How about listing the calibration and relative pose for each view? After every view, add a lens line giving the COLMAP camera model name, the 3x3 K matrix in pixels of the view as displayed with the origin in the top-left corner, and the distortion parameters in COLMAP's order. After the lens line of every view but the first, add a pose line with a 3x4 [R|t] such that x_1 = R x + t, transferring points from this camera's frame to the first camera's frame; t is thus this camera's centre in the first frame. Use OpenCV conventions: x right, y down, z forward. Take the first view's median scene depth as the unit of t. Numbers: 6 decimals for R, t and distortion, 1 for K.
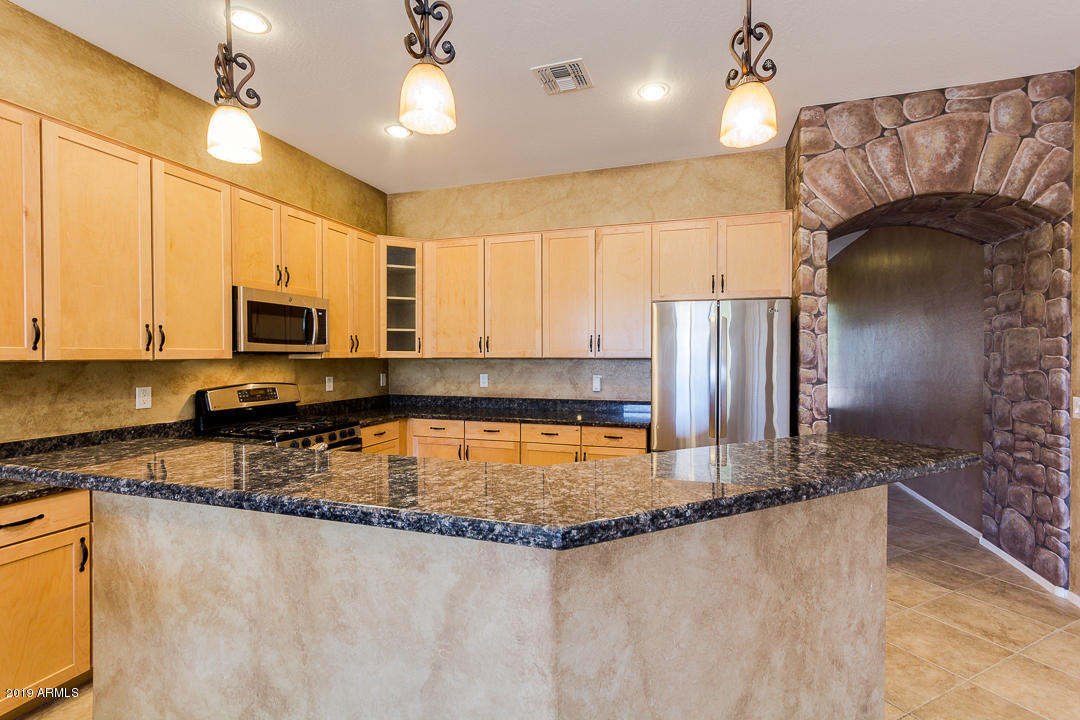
lens RADIAL K [[489.8, 0, 555.7], [0, 489.8, 358.6], [0, 0, 1]] dist [-0.000300, -0.000263]
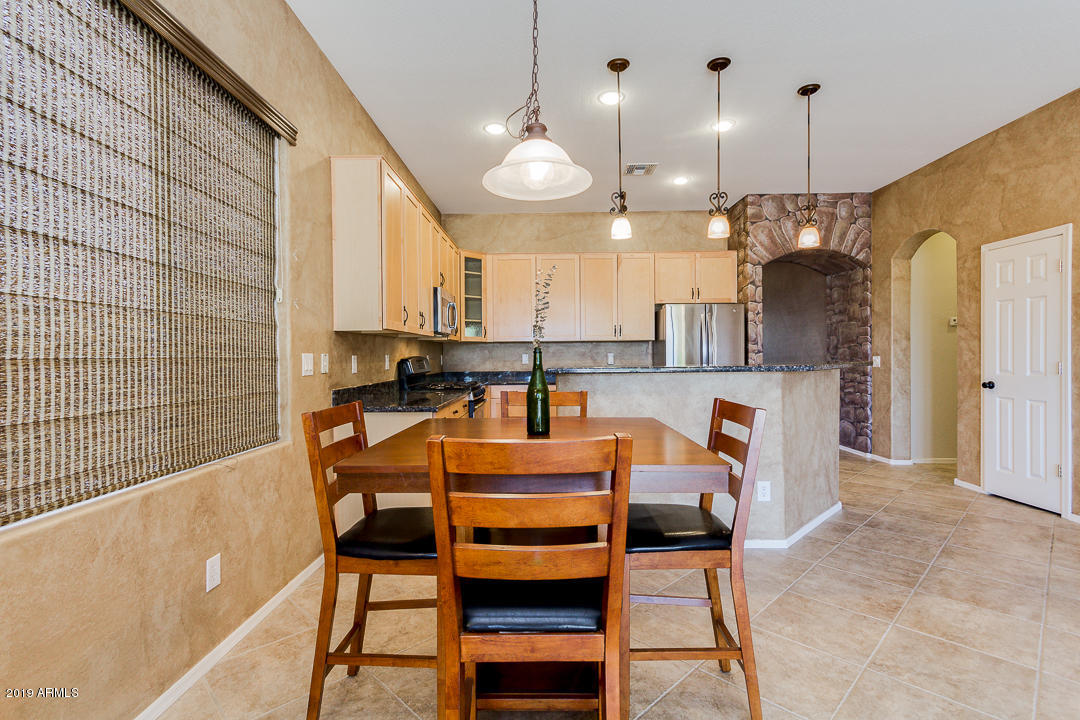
lens RADIAL K [[489.8, 0, 555.7], [0, 489.8, 358.6], [0, 0, 1]] dist [-0.000300, -0.000263]
pose [[0.953688, -0.010862, 0.300601, -0.692120], [0.011077, 0.999938, 0.000990, 0.063210], [-0.300593, 0.002386, 0.953750, -0.459949]]
